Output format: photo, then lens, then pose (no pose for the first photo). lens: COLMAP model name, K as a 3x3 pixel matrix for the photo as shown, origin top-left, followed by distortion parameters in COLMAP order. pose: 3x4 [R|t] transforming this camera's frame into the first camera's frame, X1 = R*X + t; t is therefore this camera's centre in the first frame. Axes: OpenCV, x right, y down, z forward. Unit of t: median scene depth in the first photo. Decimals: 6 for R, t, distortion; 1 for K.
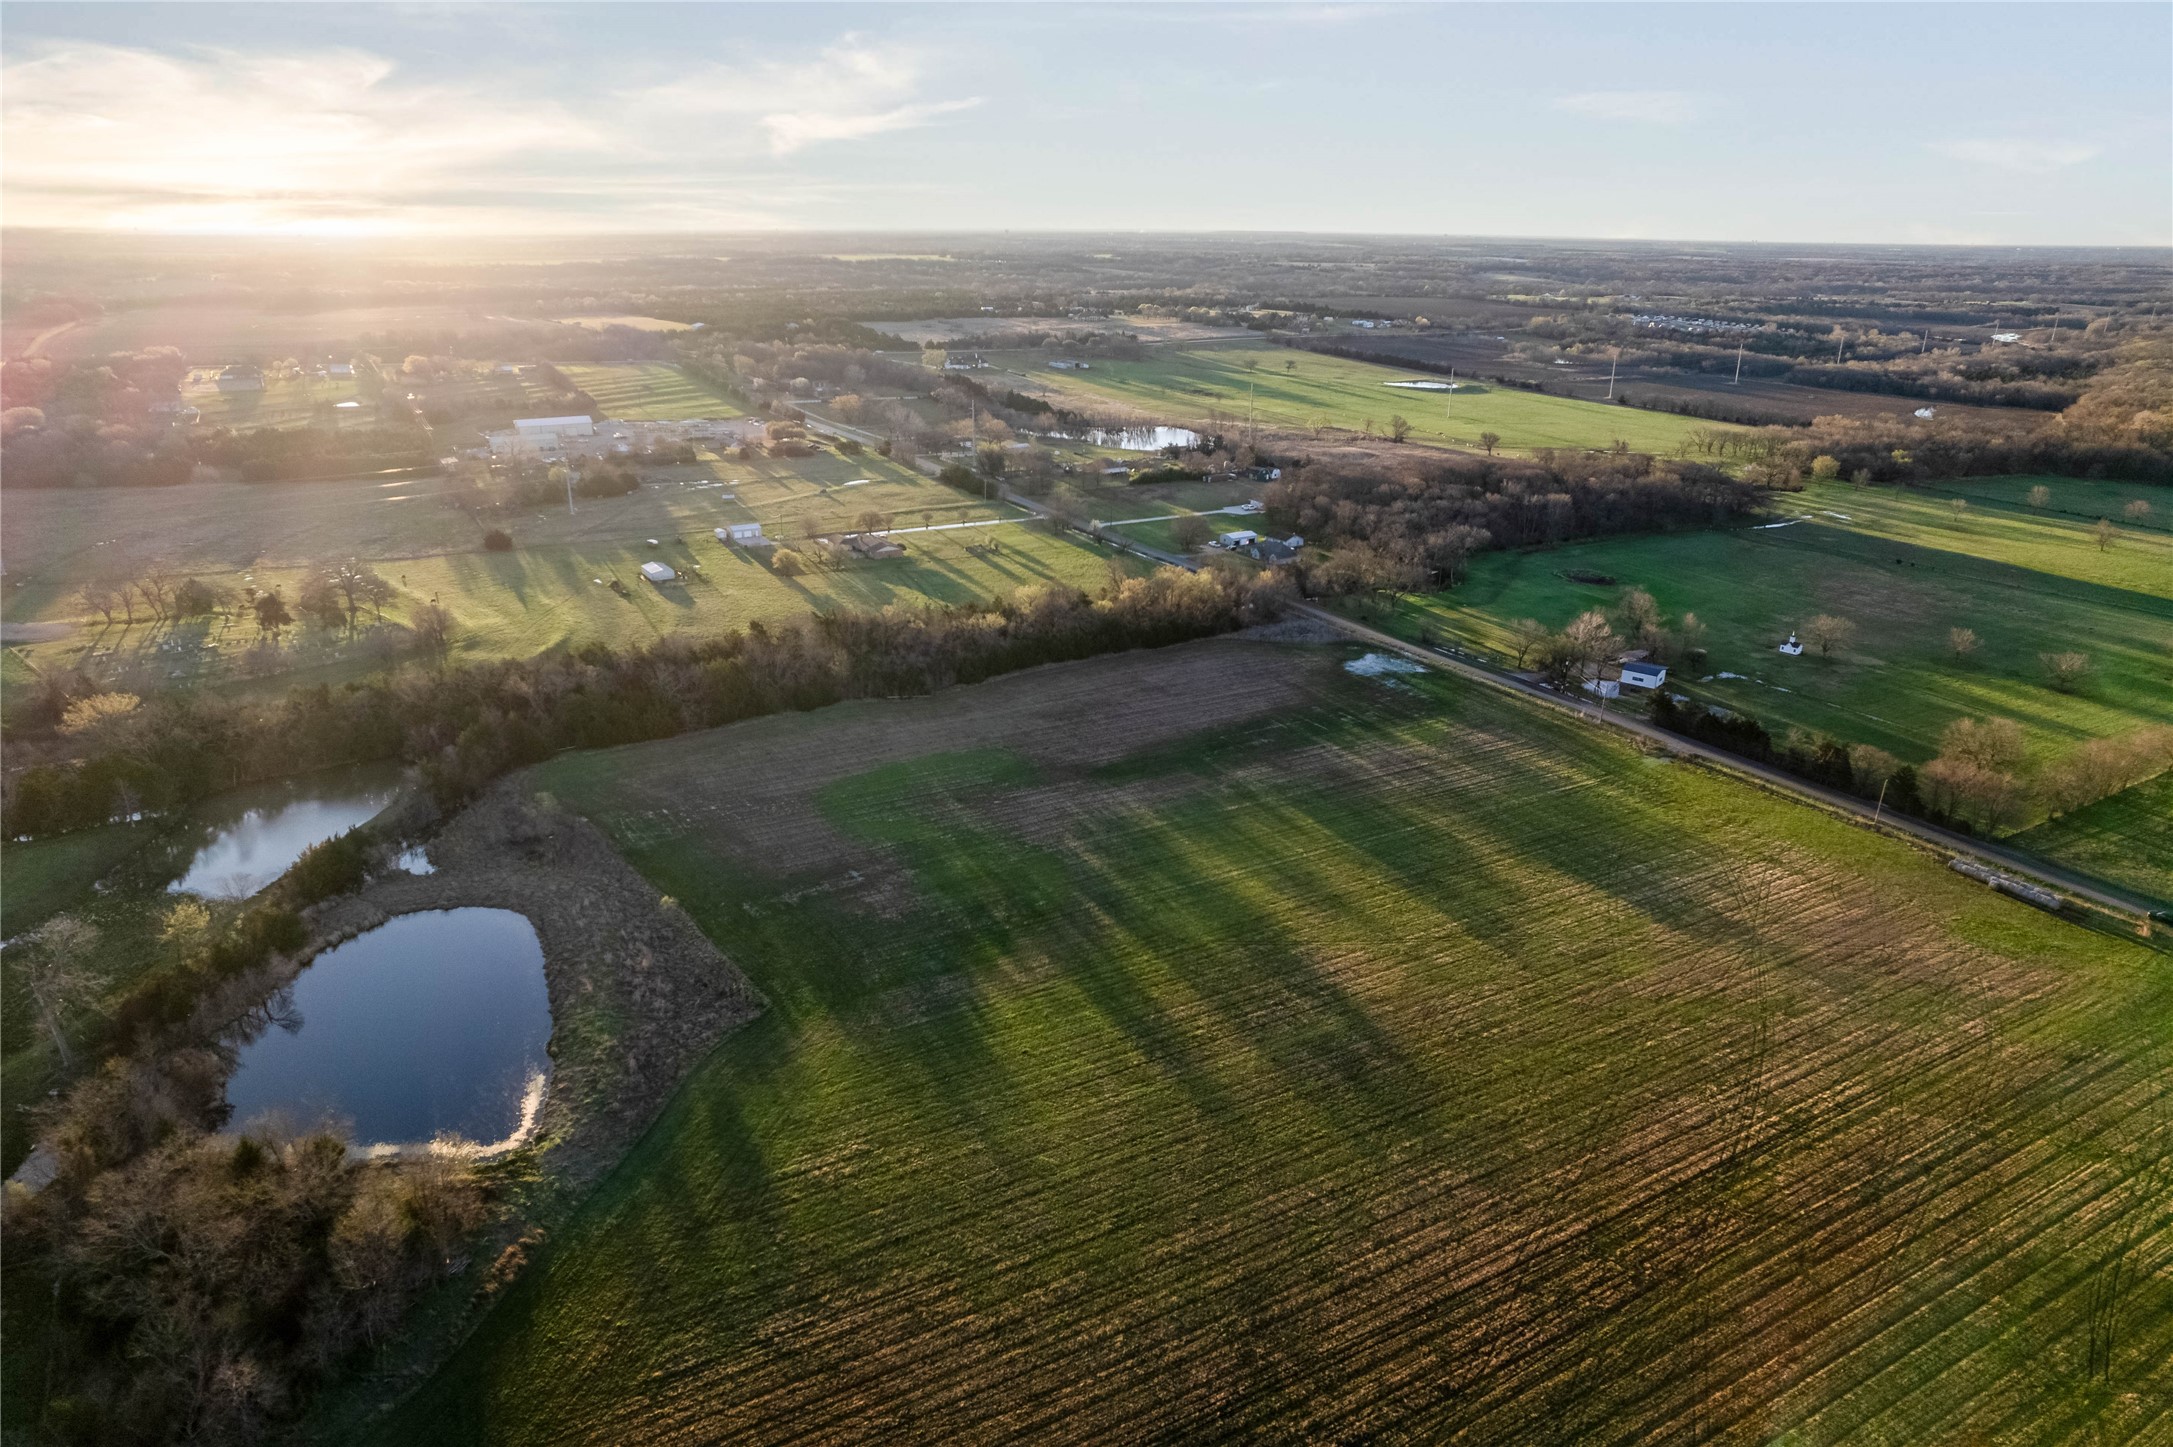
lens RADIAL K [[1405.0, 0, 1086.5], [0, 1405.0, 723.5], [0, 0, 1]] dist [-0.085905, 0.091464]
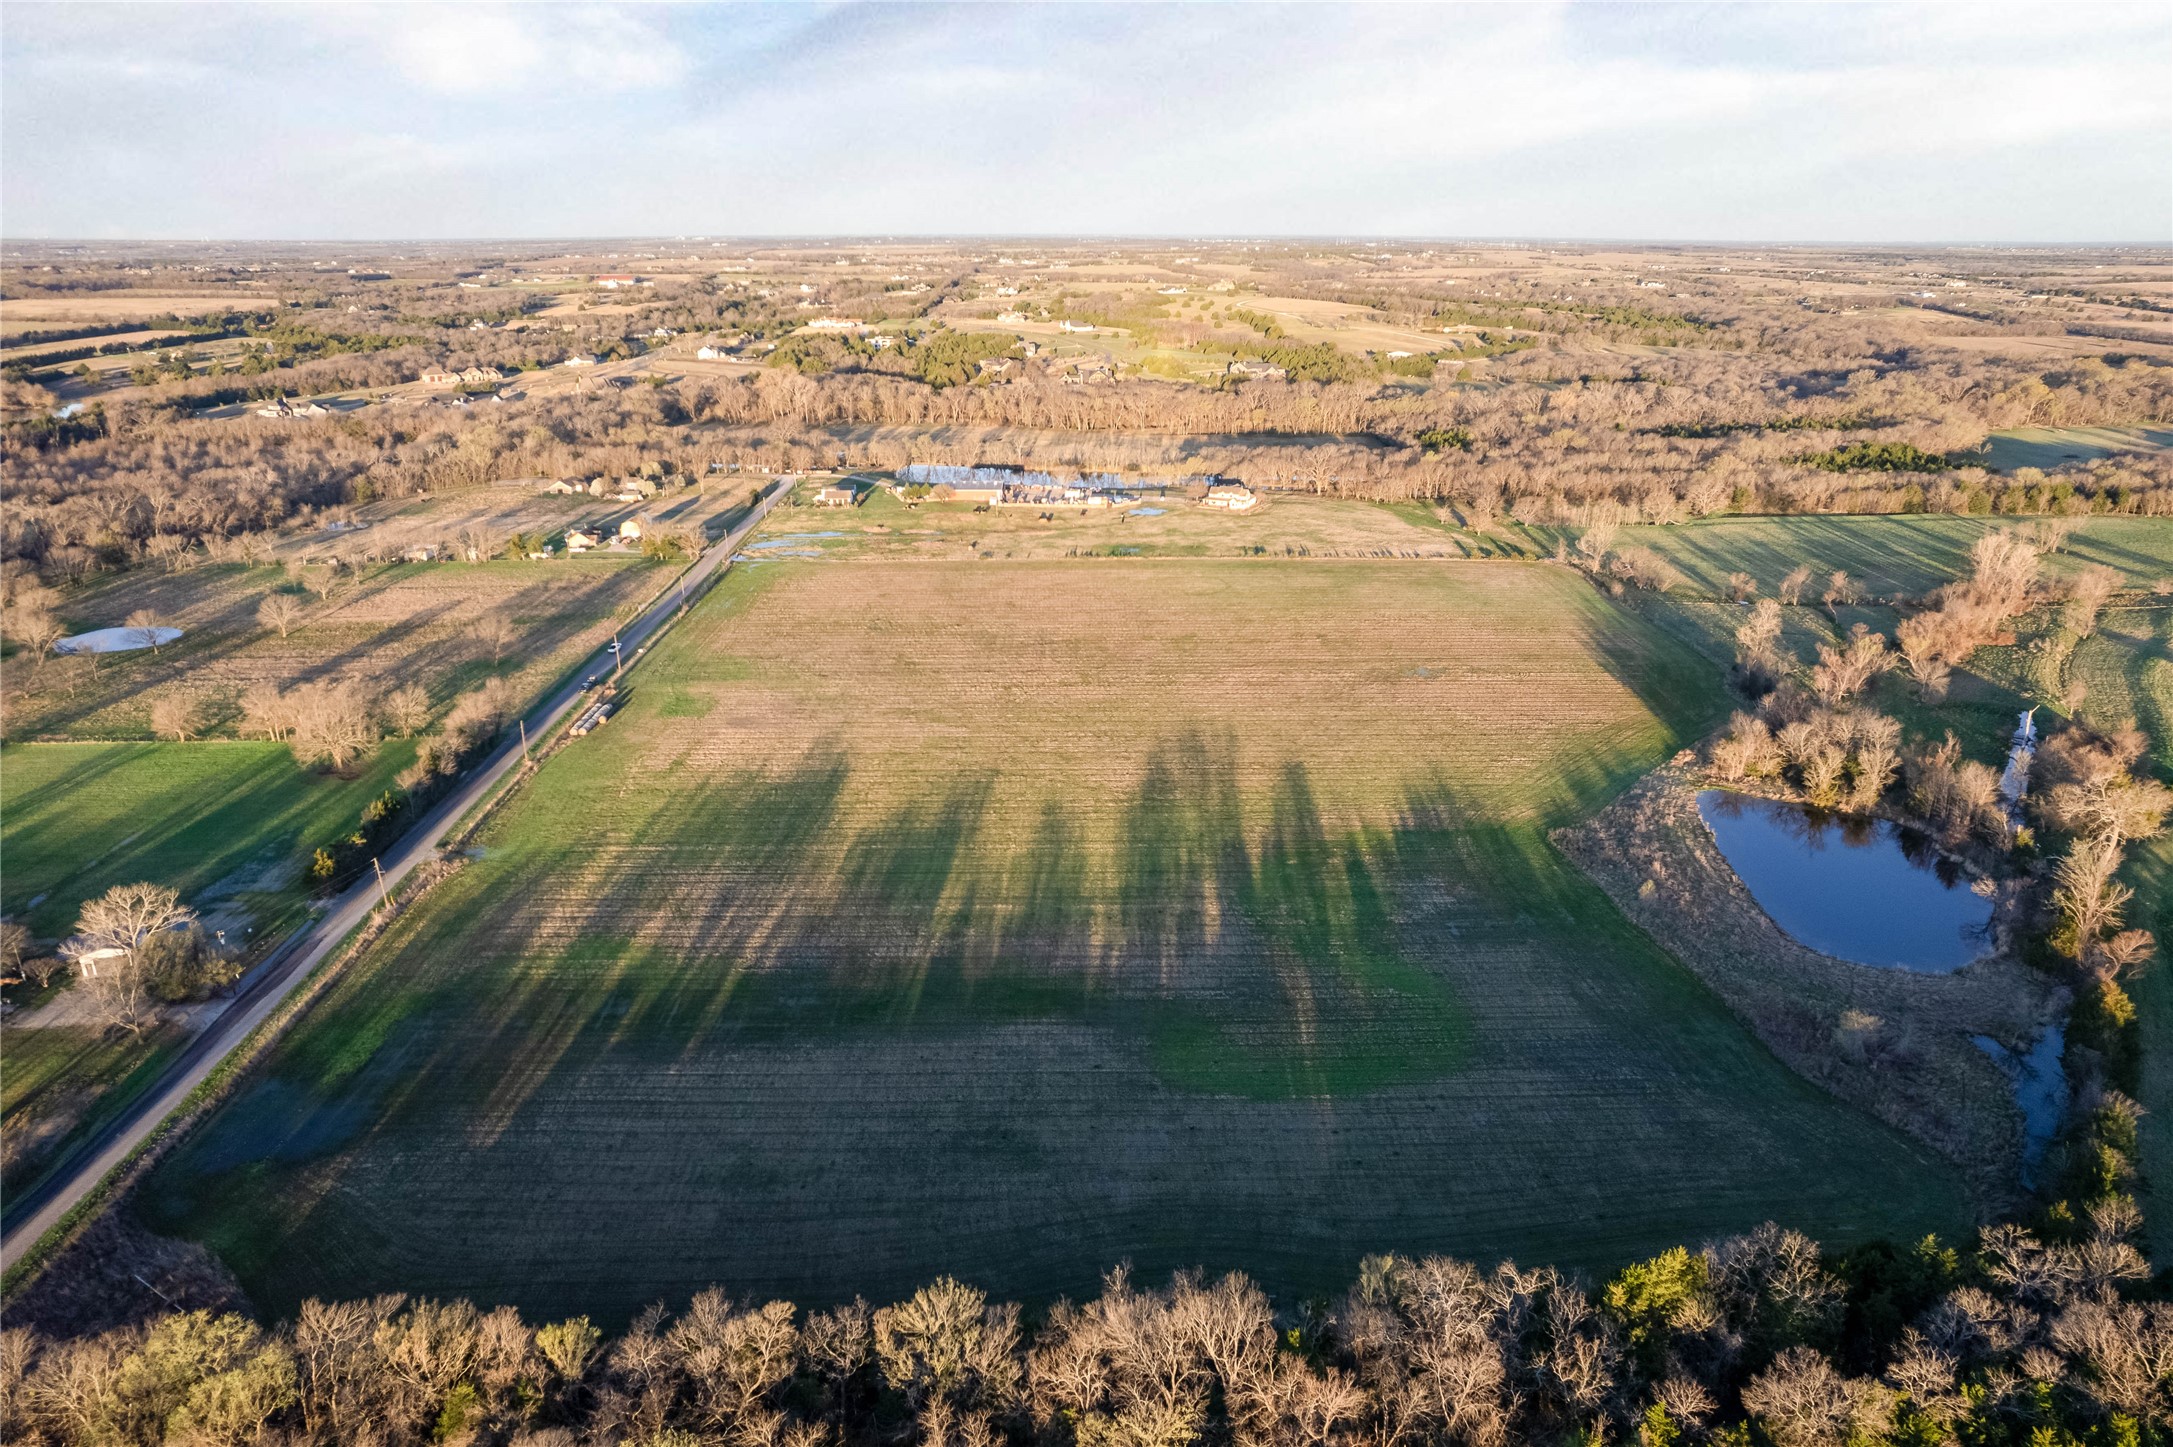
lens RADIAL K [[1405.0, 0, 1086.5], [0, 1405.0, 723.5], [0, 0, 1]] dist [-0.085905, 0.091464]
pose [[-0.868182, -0.180464, 0.462269, -0.321913], [0.156698, 0.784177, 0.600426, -0.541576], [-0.470856, 0.593716, -0.652530, 1.472749]]
